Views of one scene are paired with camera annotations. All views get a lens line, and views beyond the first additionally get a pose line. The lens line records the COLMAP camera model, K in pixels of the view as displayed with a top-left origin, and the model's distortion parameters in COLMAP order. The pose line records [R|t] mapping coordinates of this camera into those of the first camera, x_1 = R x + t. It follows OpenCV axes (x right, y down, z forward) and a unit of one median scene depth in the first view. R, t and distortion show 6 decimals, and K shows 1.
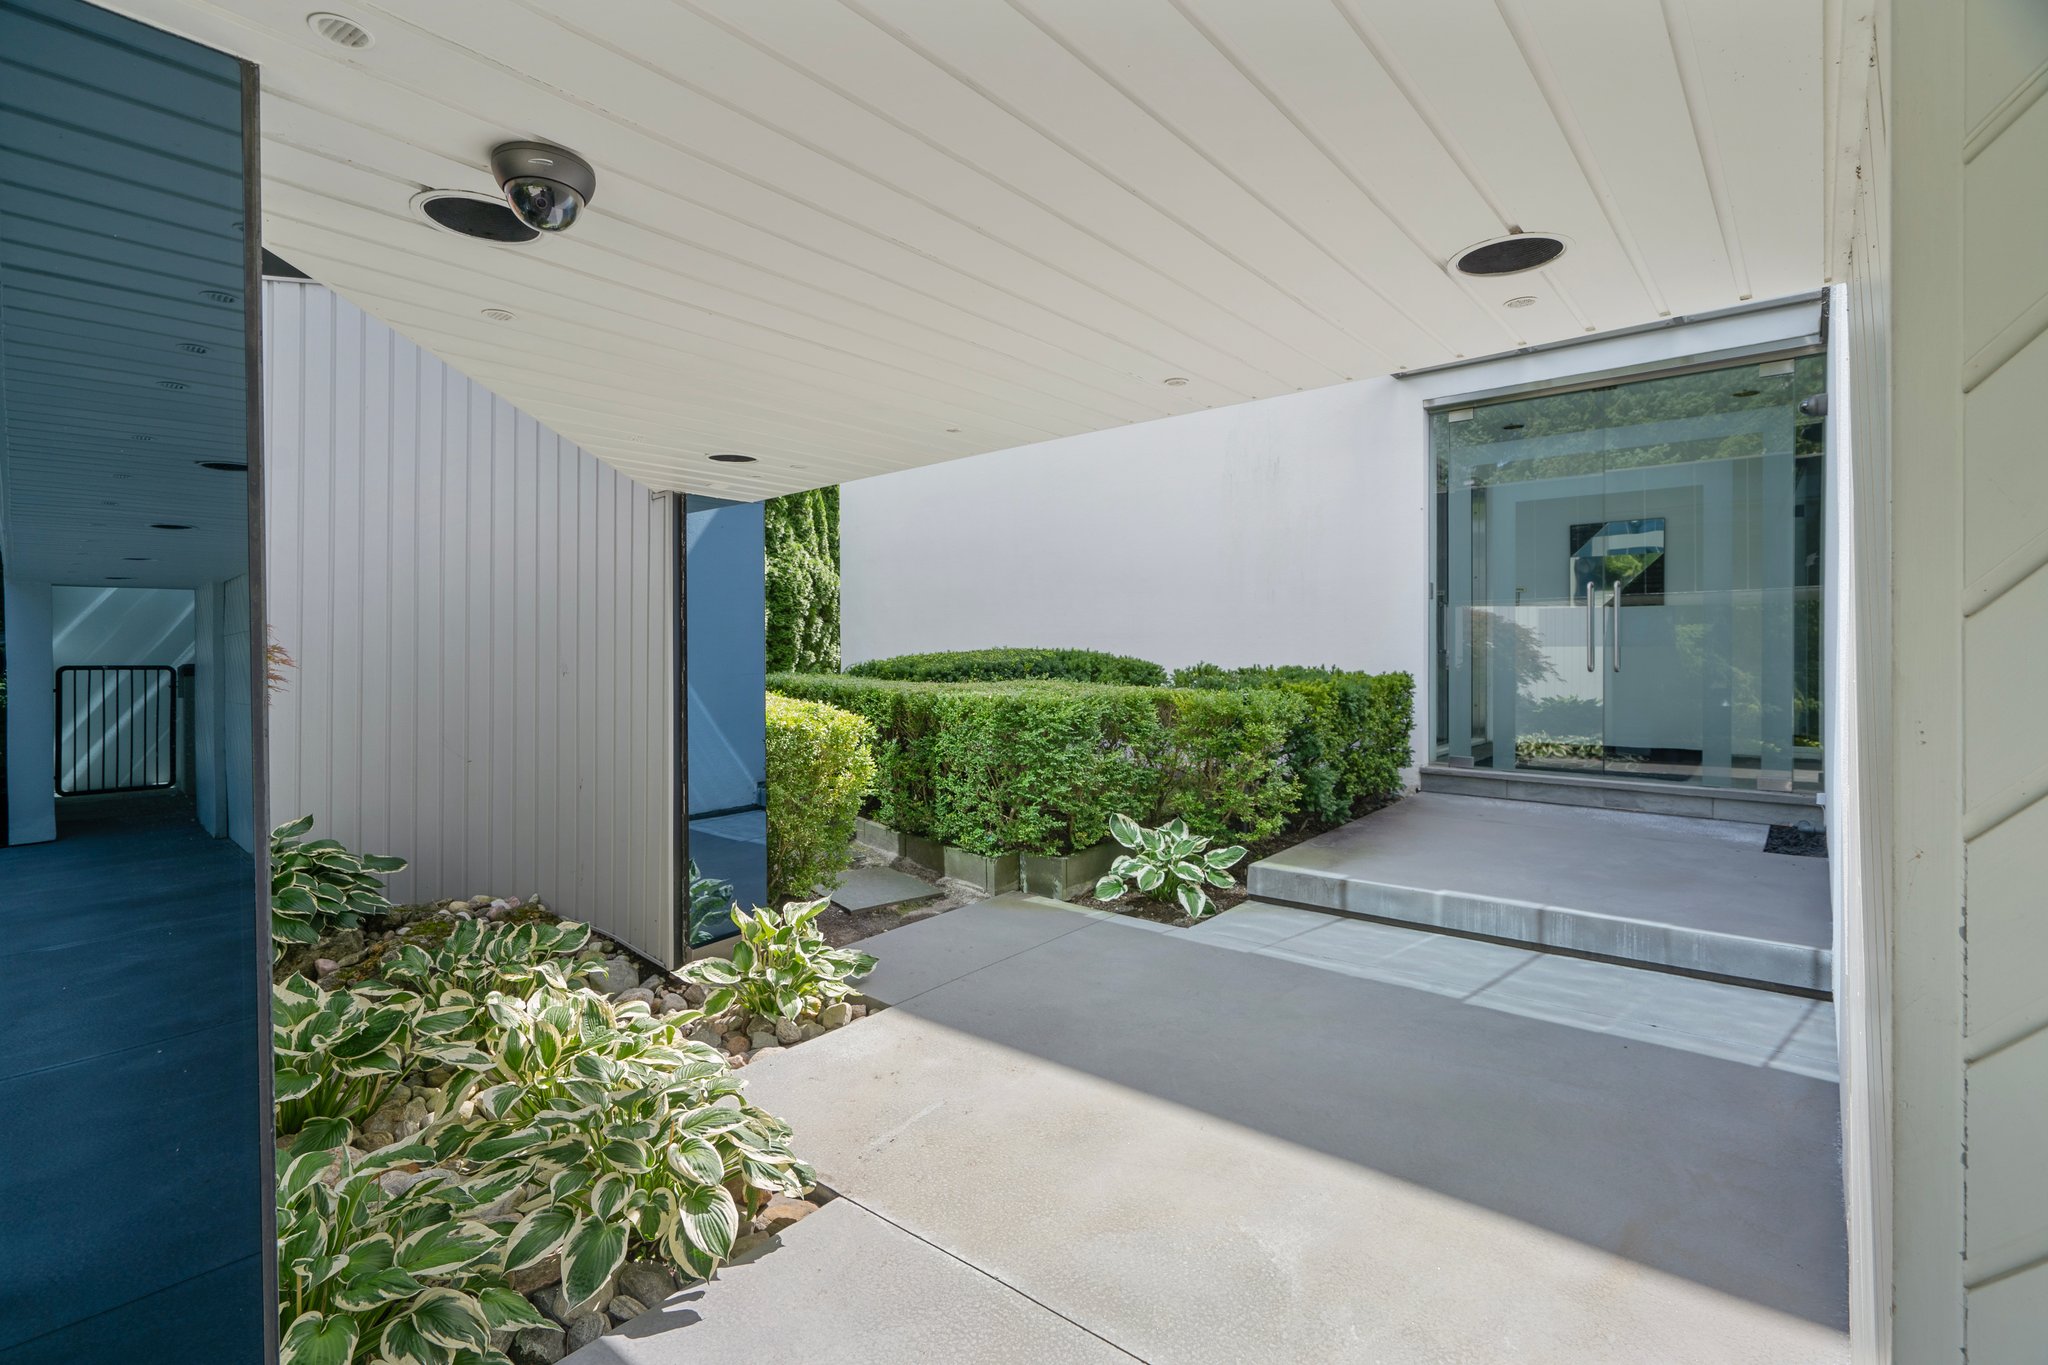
lens RADIAL K [[949.8, 0, 1015.3], [0, 949.8, 655.1], [0, 0, 1]] dist [-0.000642, 0.000224]
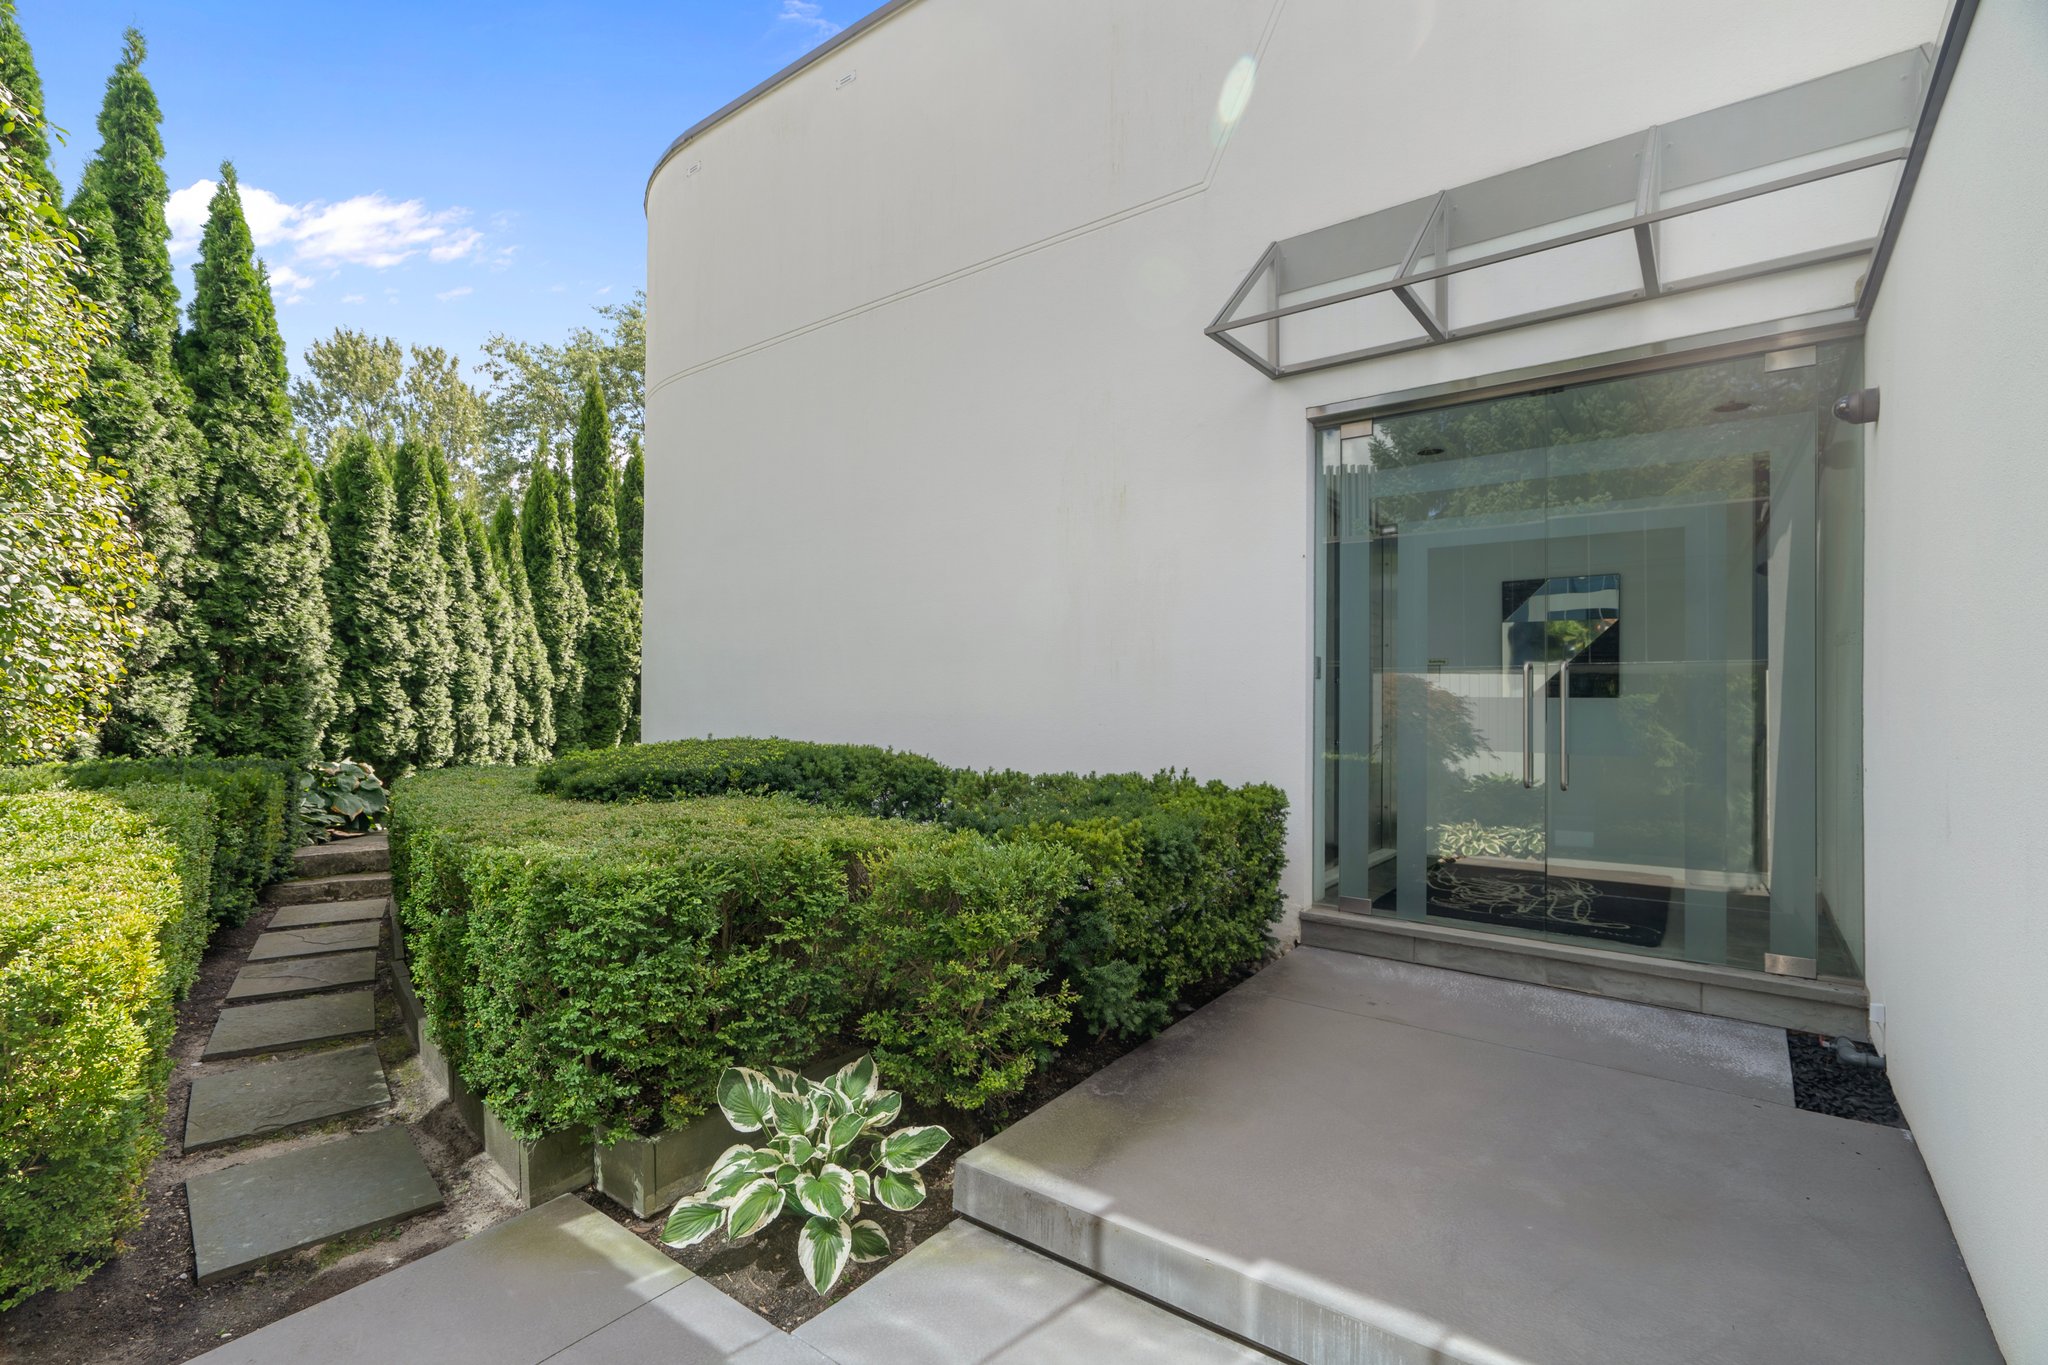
lens RADIAL K [[940.8, 0, 1021.1], [0, 940.8, 687.7], [0, 0, 1]] dist [-0.002042, -0.000548]
pose [[0.998645, 0.008413, 0.051359, 0.208215], [-0.007619, 0.999849, -0.015634, -0.047776], [-0.051483, 0.015222, 0.998558, 0.346036]]
